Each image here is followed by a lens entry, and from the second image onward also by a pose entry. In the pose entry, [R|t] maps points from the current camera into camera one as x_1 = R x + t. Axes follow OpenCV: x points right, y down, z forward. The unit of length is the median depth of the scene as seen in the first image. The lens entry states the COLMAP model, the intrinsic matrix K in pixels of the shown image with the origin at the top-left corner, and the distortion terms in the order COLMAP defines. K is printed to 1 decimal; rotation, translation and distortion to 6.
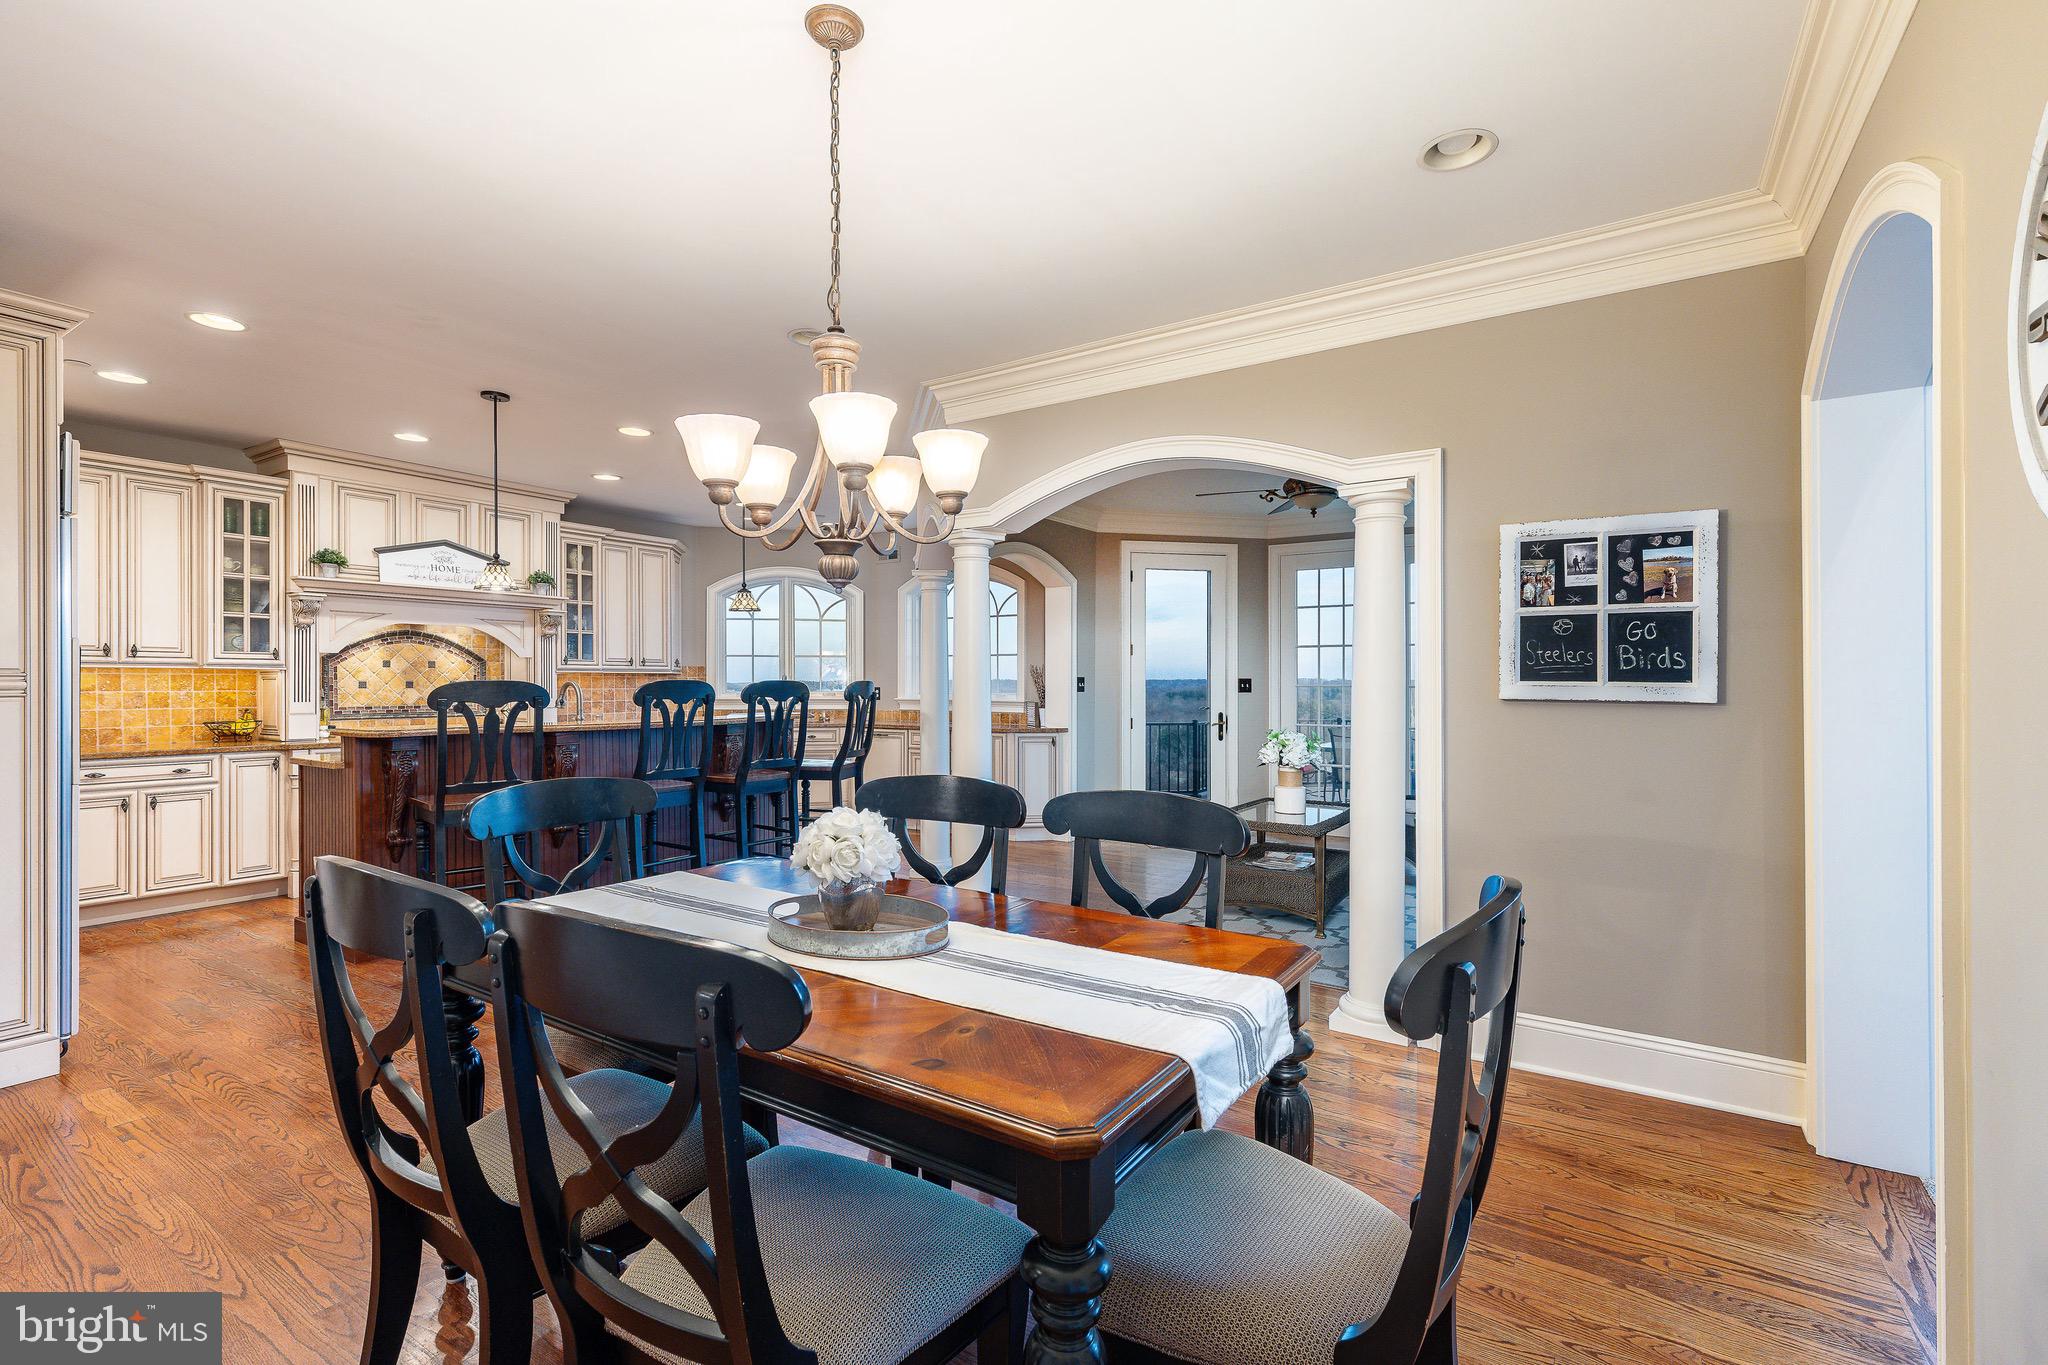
lens RADIAL K [[911.4, 0, 1024.0], [0, 911.4, 682.5], [0, 0, 1]] dist [0.002808, -0.000757]
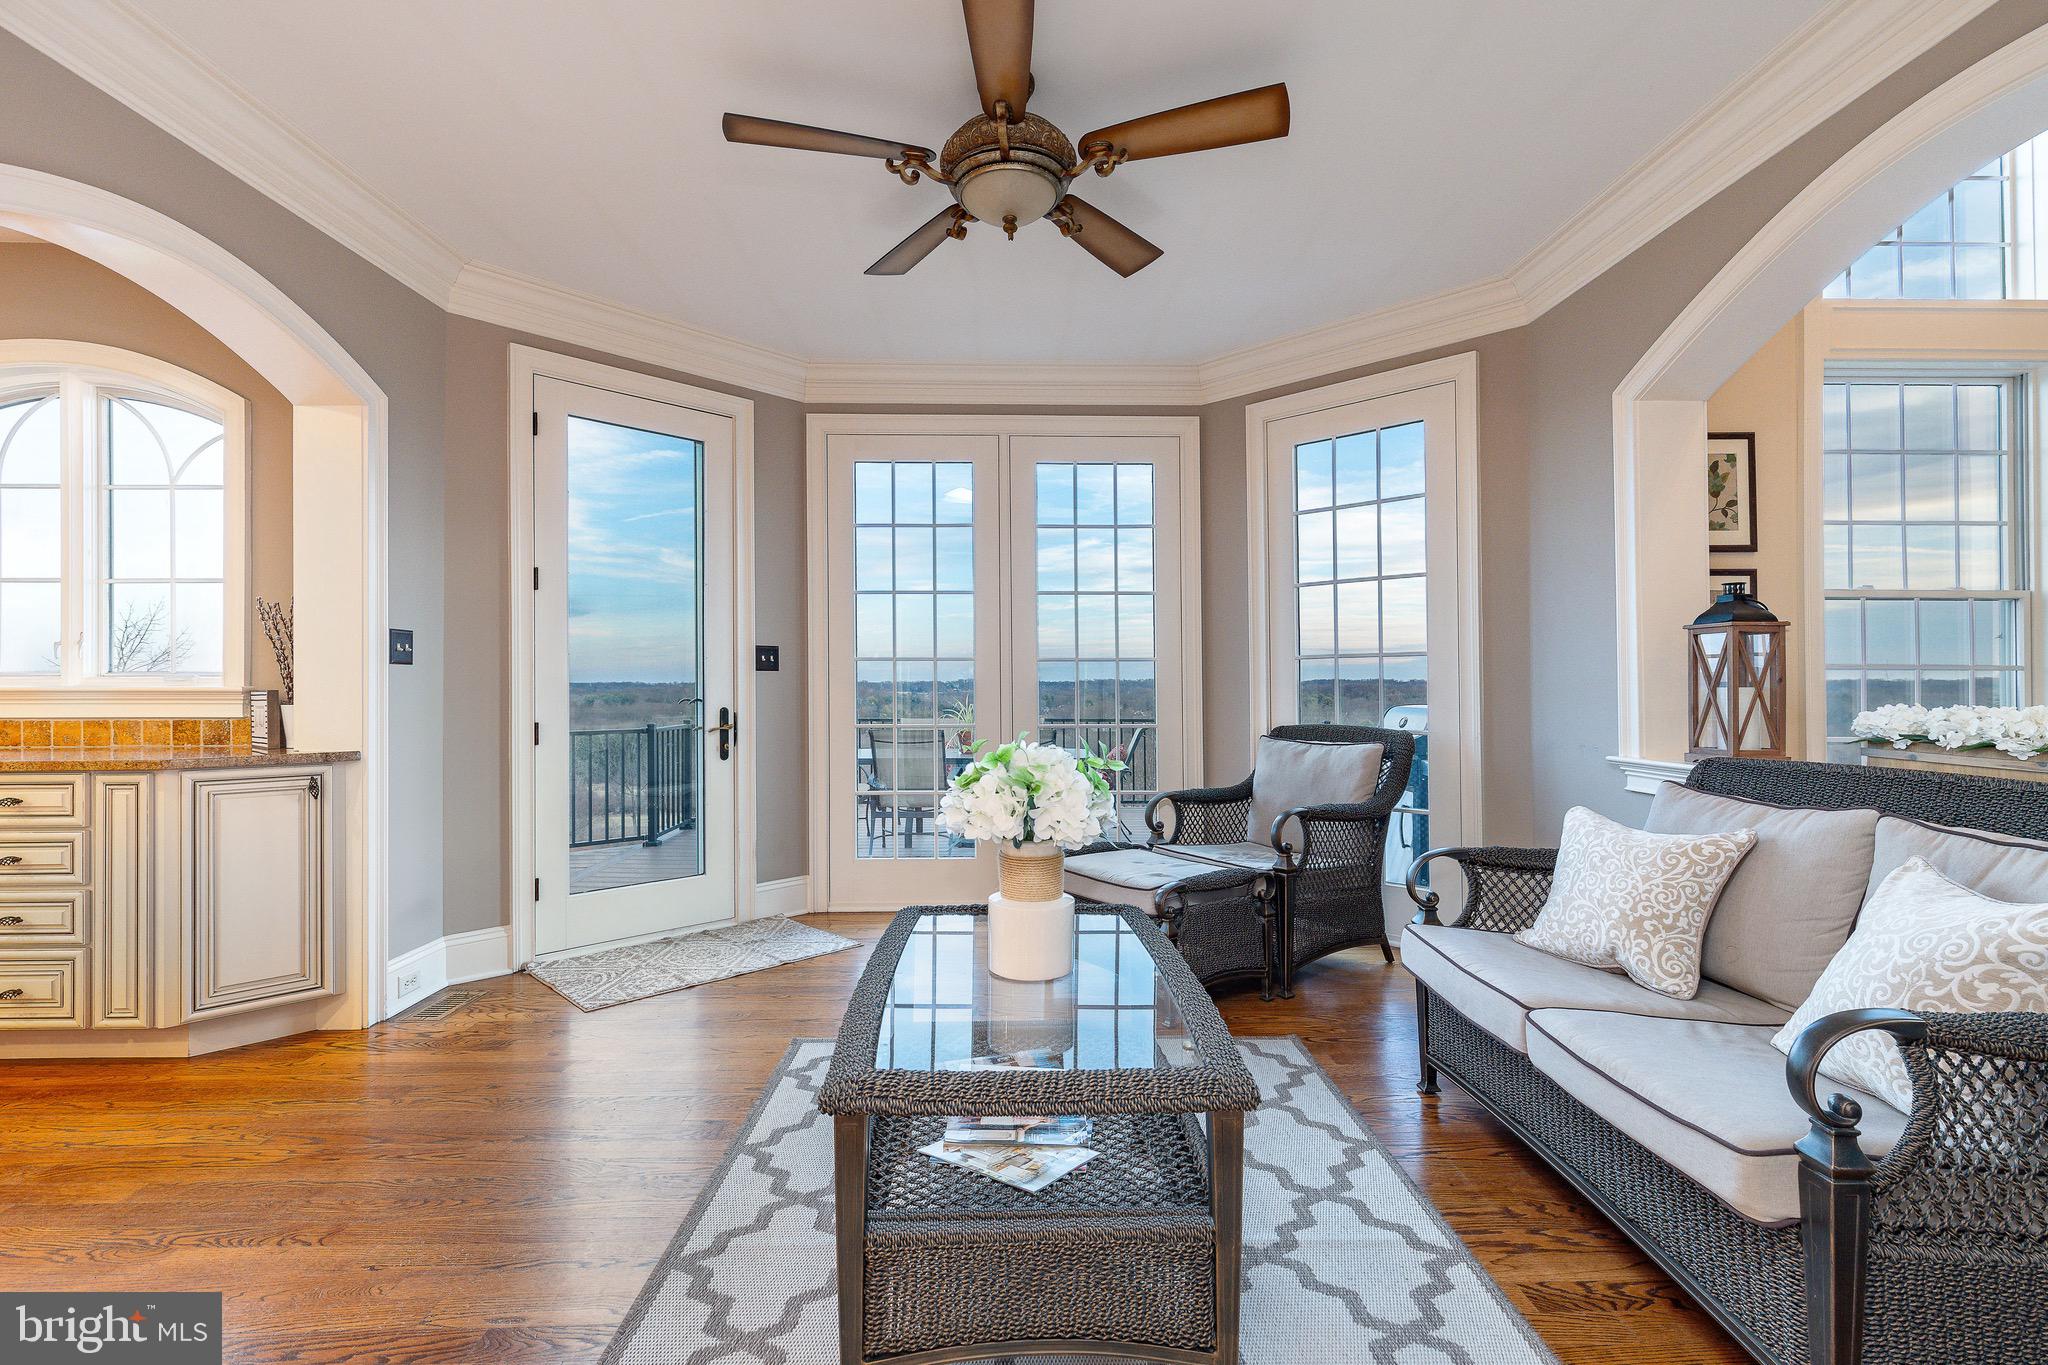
lens RADIAL K [[911.4, 0, 1024.0], [0, 911.4, 682.5], [0, 0, 1]] dist [0.002808, -0.000757]
pose [[0.825375, -0.001888, 0.564582, 0.059015], [0.000562, 0.999997, 0.002522, 0.017014], [-0.564585, -0.001764, 0.825373, 0.461737]]
